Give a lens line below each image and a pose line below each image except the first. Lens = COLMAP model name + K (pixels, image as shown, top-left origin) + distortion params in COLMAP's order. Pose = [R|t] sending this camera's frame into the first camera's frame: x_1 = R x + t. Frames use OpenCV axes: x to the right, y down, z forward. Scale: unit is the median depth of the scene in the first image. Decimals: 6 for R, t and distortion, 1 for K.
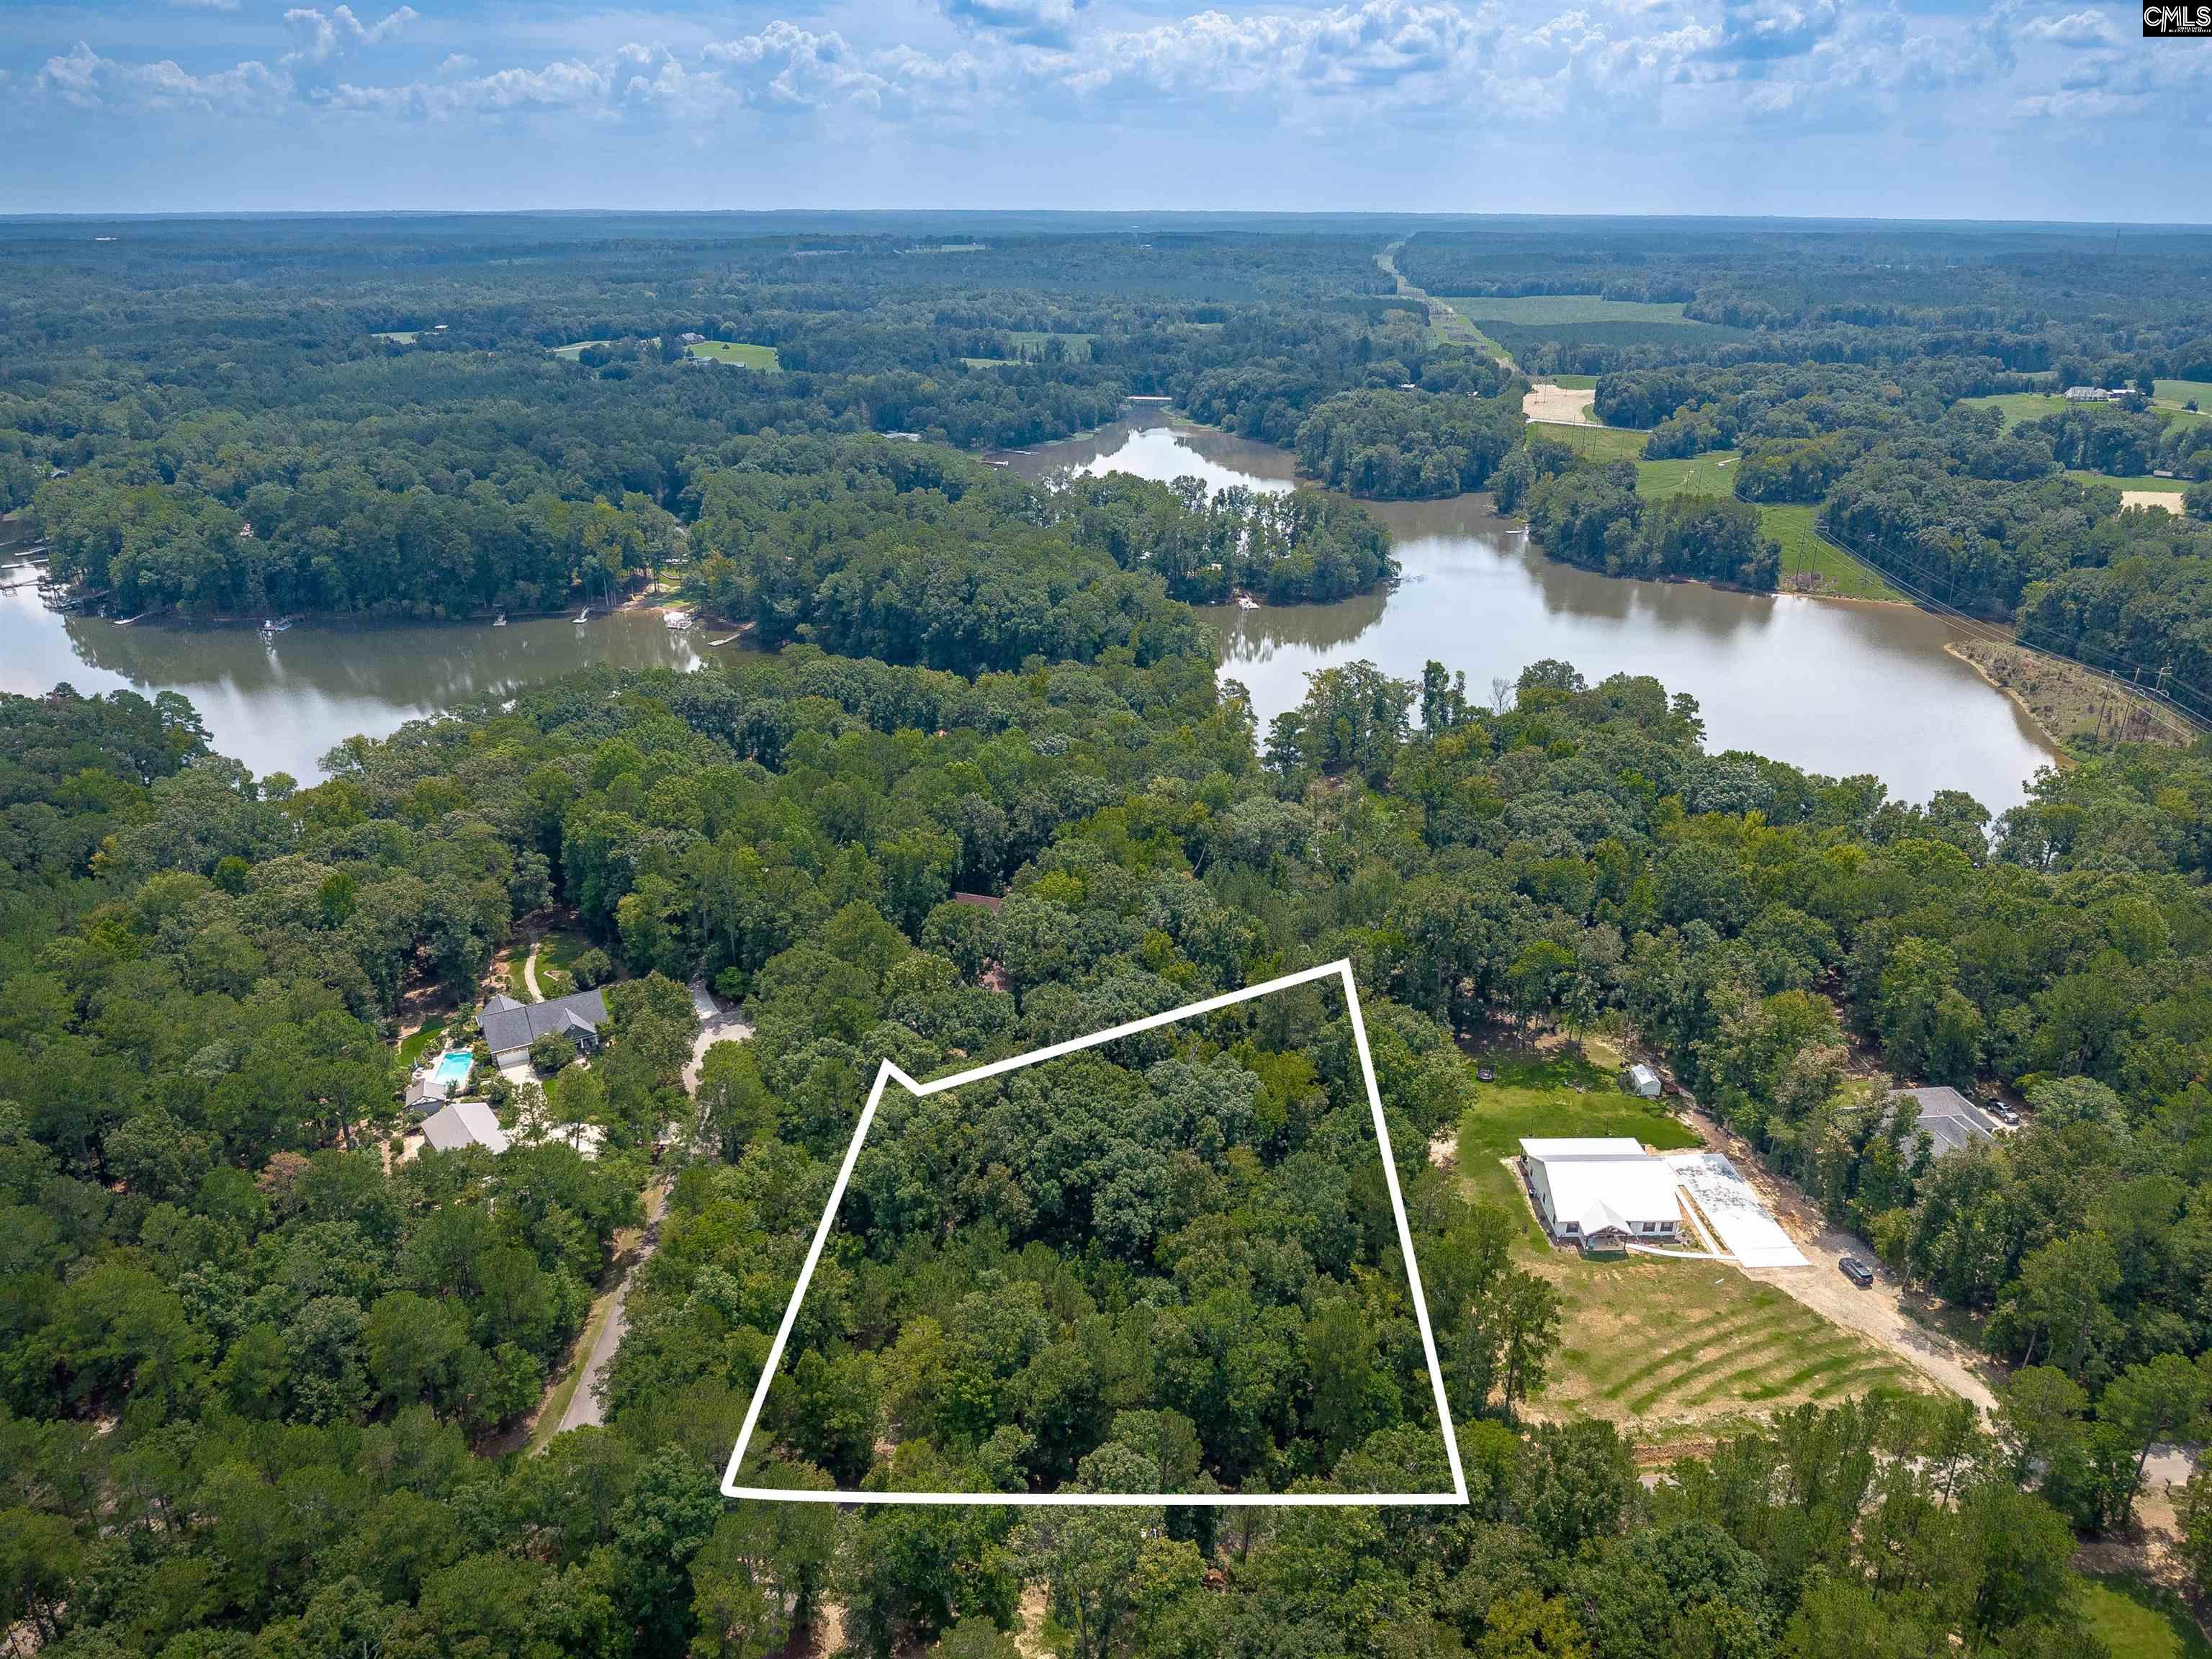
lens RADIAL K [[1531.0, 0, 1109.7], [0, 1531.0, 832.2], [0, 0, 1]] dist [-0.004048, -0.022440]
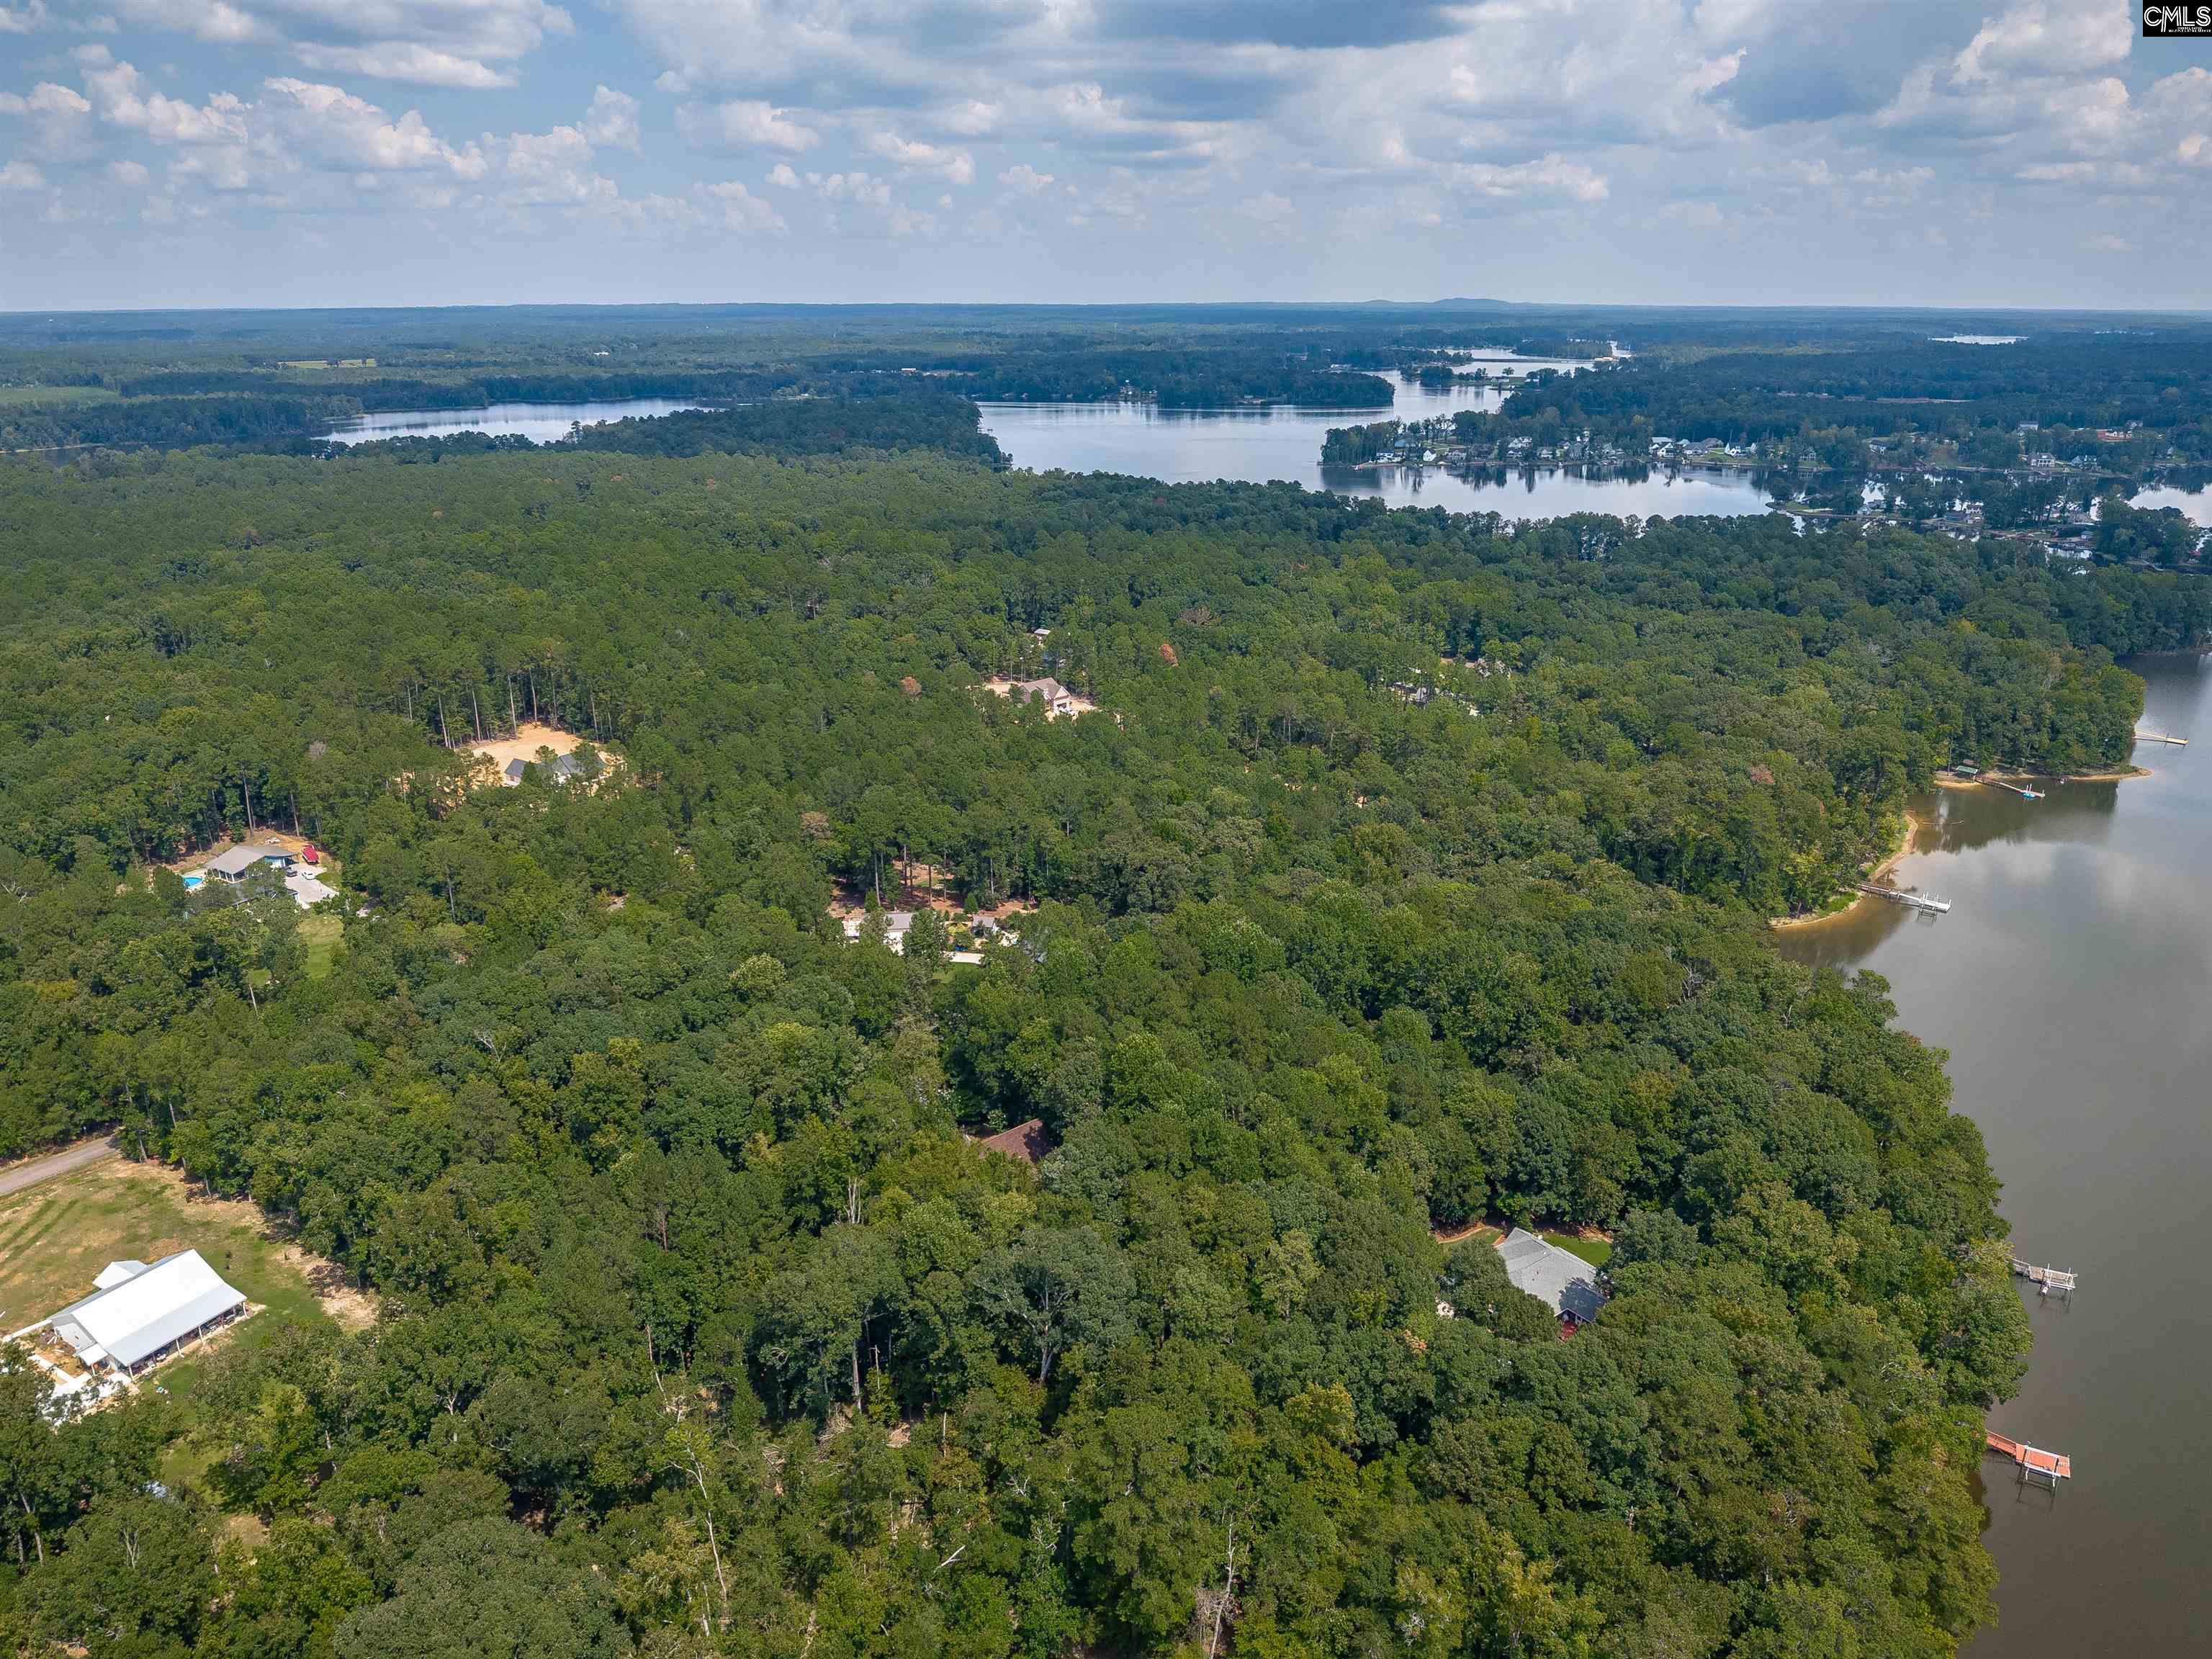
lens RADIAL K [[1531.0, 0, 1101.6], [0, 1531.0, 812.0], [0, 0, 1]] dist [-0.004048, -0.022440]
pose [[-0.512263, 0.268463, -0.815790, 0.510992], [-0.327668, 0.816941, 0.474596, -0.500582], [0.793864, 0.510426, -0.330522, 1.174742]]
